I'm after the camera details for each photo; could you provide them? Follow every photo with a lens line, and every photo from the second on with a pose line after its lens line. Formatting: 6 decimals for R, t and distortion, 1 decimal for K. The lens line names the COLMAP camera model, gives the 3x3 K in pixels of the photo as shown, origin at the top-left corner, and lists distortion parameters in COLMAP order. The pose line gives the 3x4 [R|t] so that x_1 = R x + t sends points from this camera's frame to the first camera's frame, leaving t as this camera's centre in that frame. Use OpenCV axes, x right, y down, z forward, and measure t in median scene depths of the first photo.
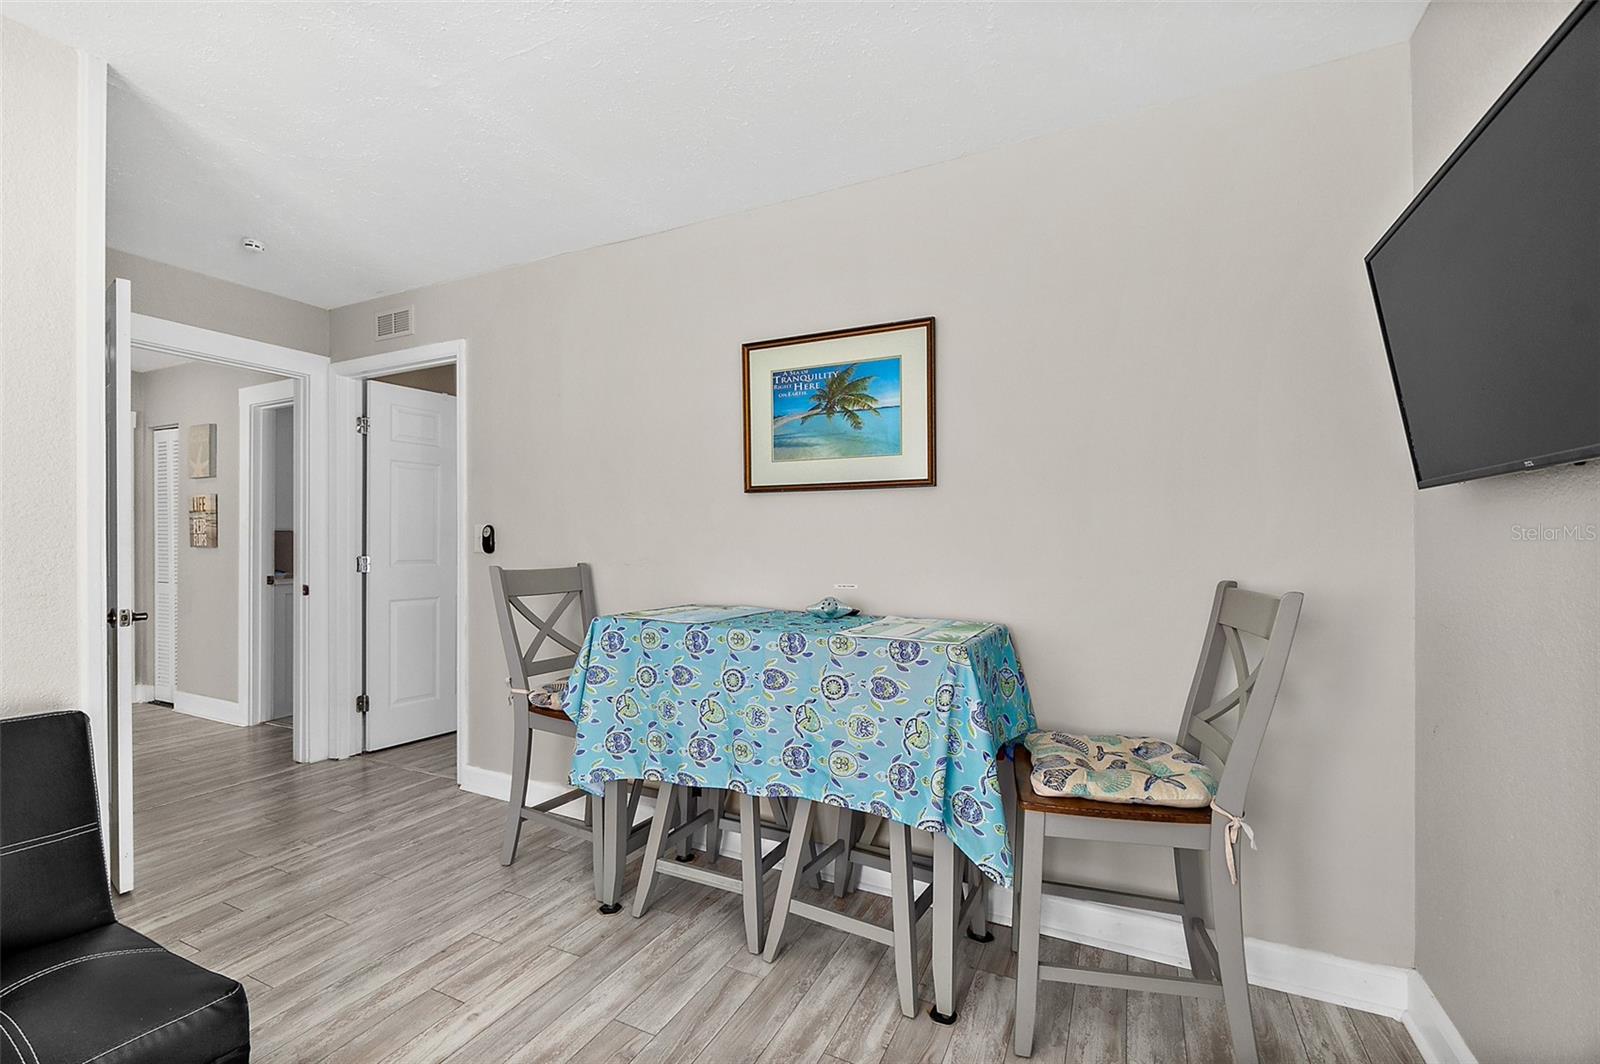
lens RADIAL K [[695.3, 0, 800.0], [0, 695.3, 532.0], [0, 0, 1]] dist [-0.012364, -0.000108]
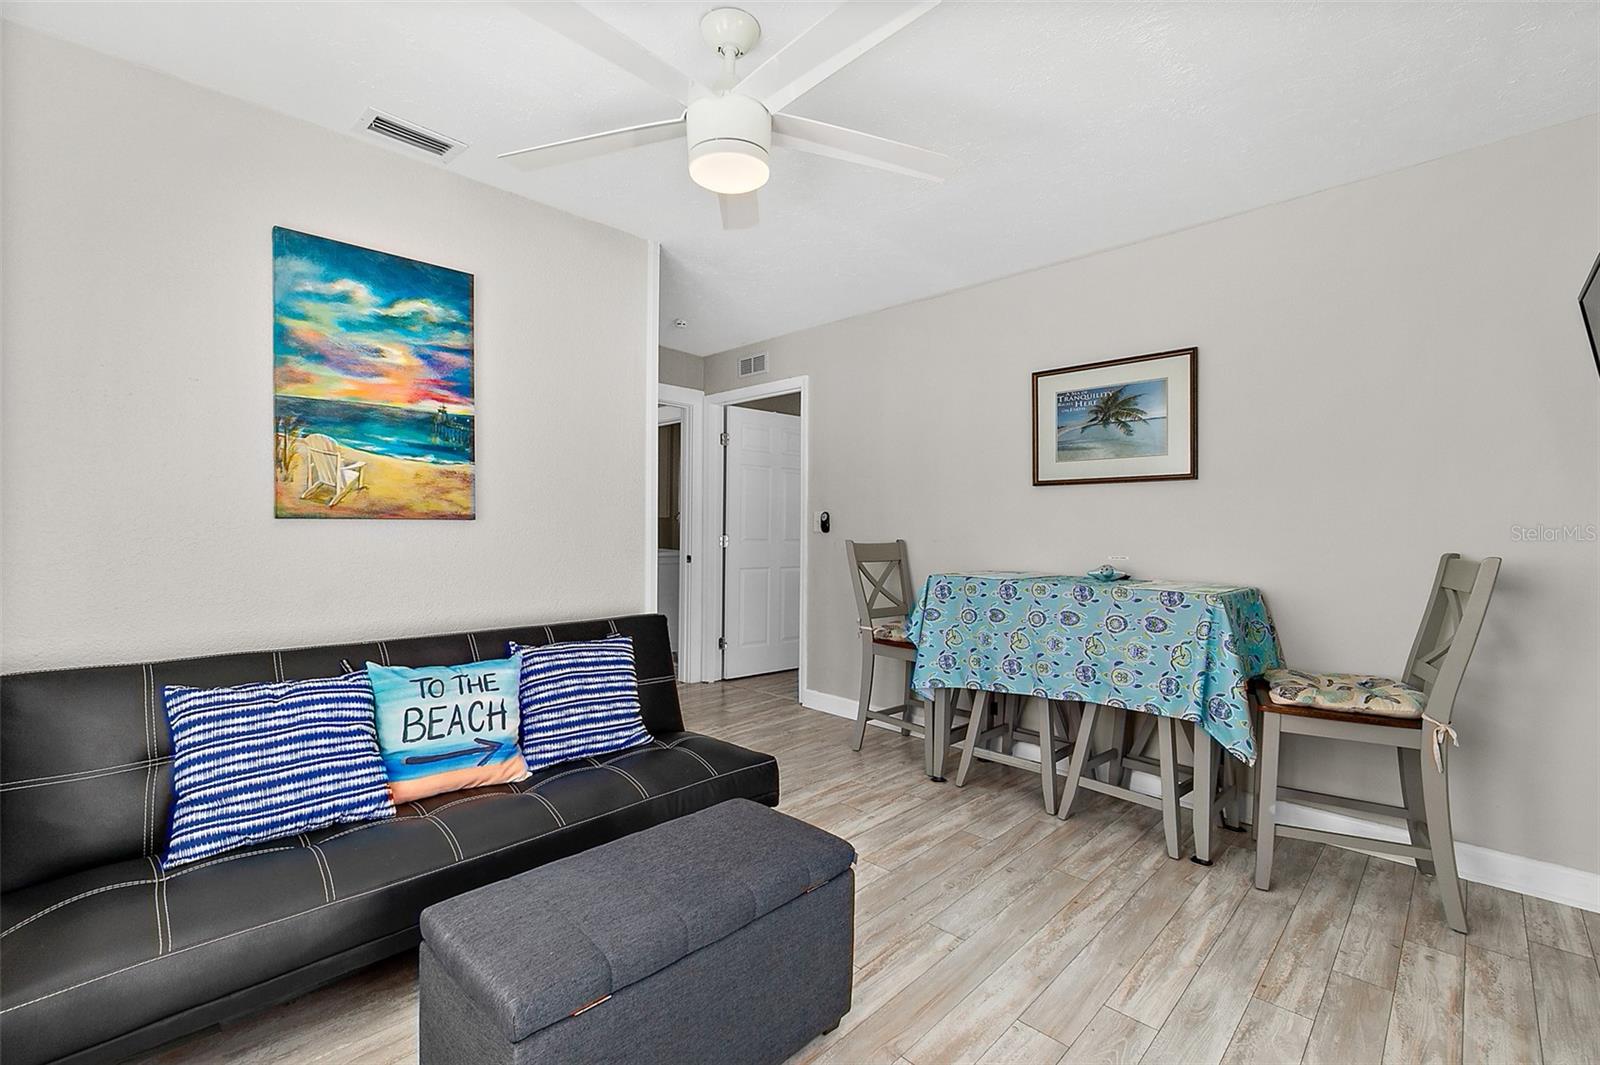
lens RADIAL K [[703.9, 0, 802.2], [0, 703.9, 527.3], [0, 0, 1]] dist [-0.002301, -0.000264]
pose [[0.950297, 0.004242, -0.311315, -0.095352], [-0.001469, 0.999957, 0.009141, 0.011677], [0.311341, -0.008229, 0.950263, -0.473081]]
